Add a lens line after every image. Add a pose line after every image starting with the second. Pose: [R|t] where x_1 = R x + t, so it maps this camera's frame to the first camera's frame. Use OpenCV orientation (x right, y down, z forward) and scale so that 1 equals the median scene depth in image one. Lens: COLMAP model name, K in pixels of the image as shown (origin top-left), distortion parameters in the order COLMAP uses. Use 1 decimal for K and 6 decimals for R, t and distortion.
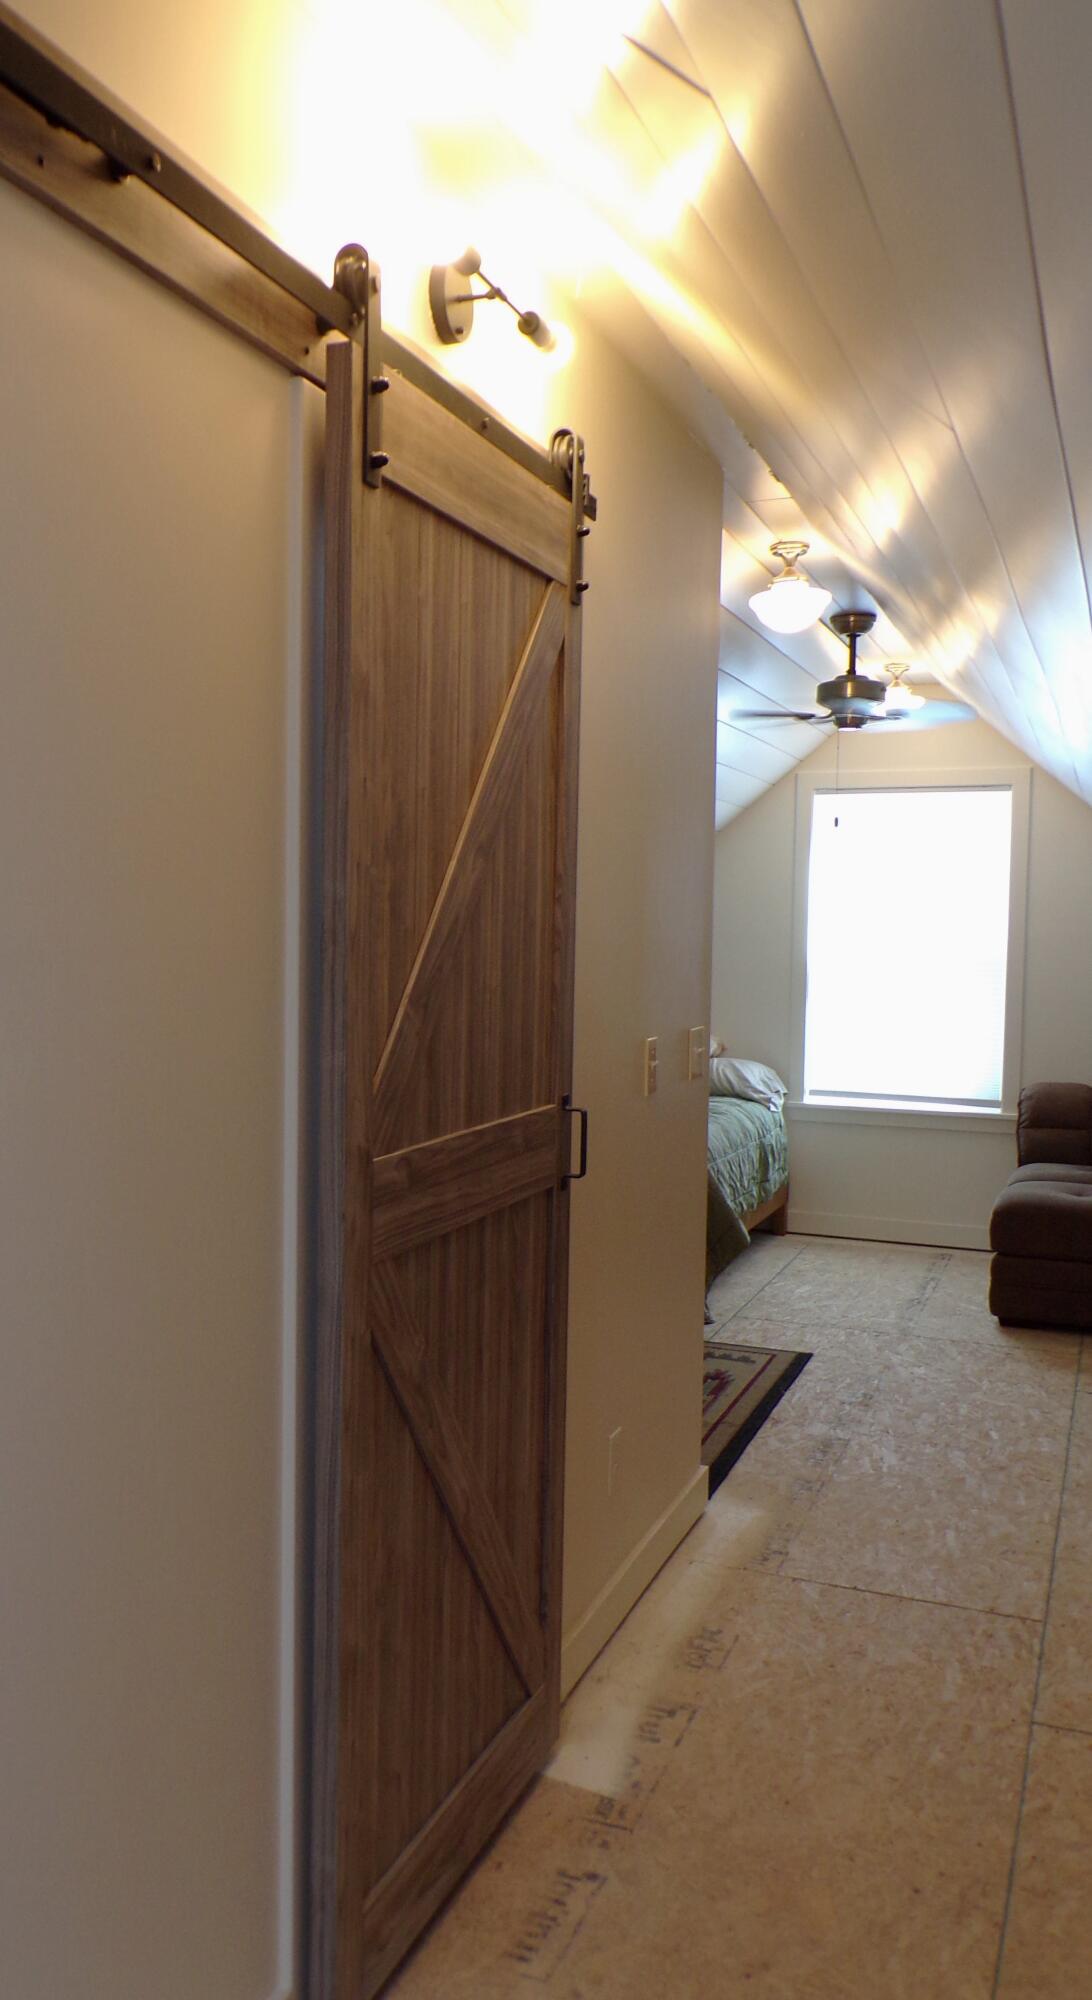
lens RADIAL K [[1491.3, 0, 546.0], [0, 1491.3, 1000.0], [0, 0, 1]] dist [0.105108, 0.001686]
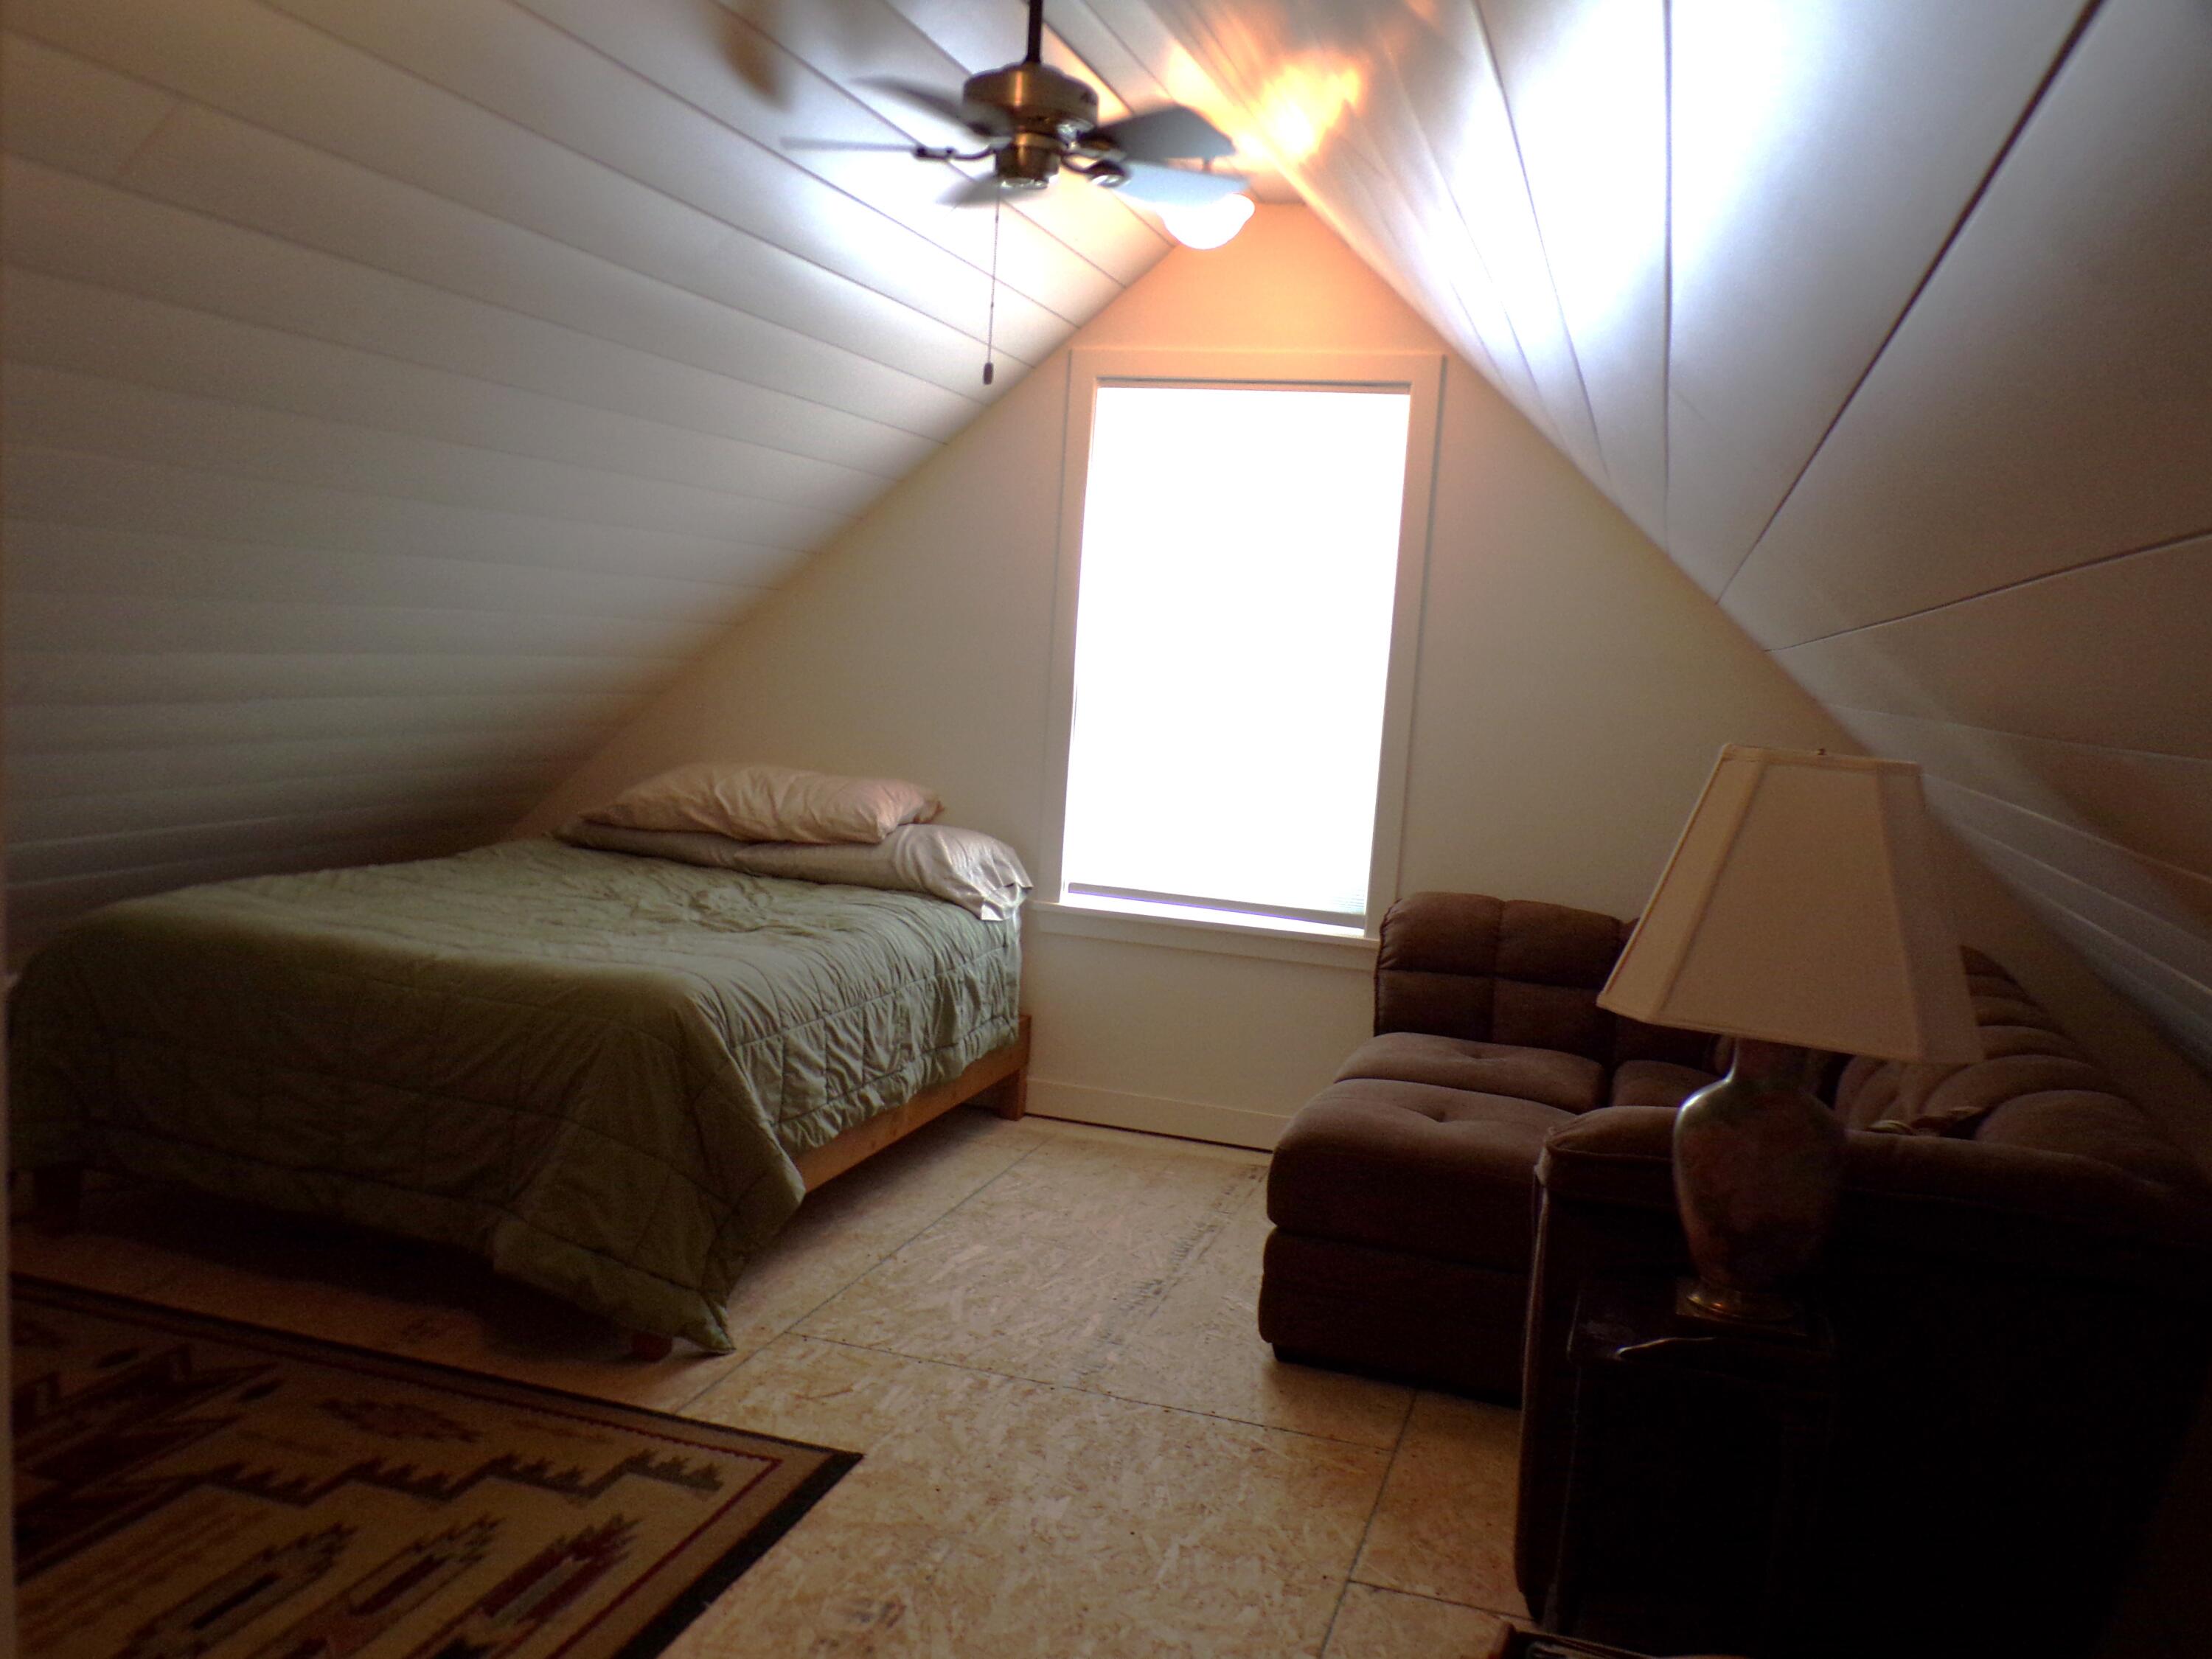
lens RADIAL K [[1814.6, 0, 1106.0], [0, 1814.6, 829.5], [0, 0, 1]] dist [0.022344, -0.008581]
pose [[0.996054, 0.040028, 0.079213, 0.152687], [-0.044557, 0.997421, 0.056262, -0.003744], [-0.076756, -0.059569, 0.995269, 0.316361]]
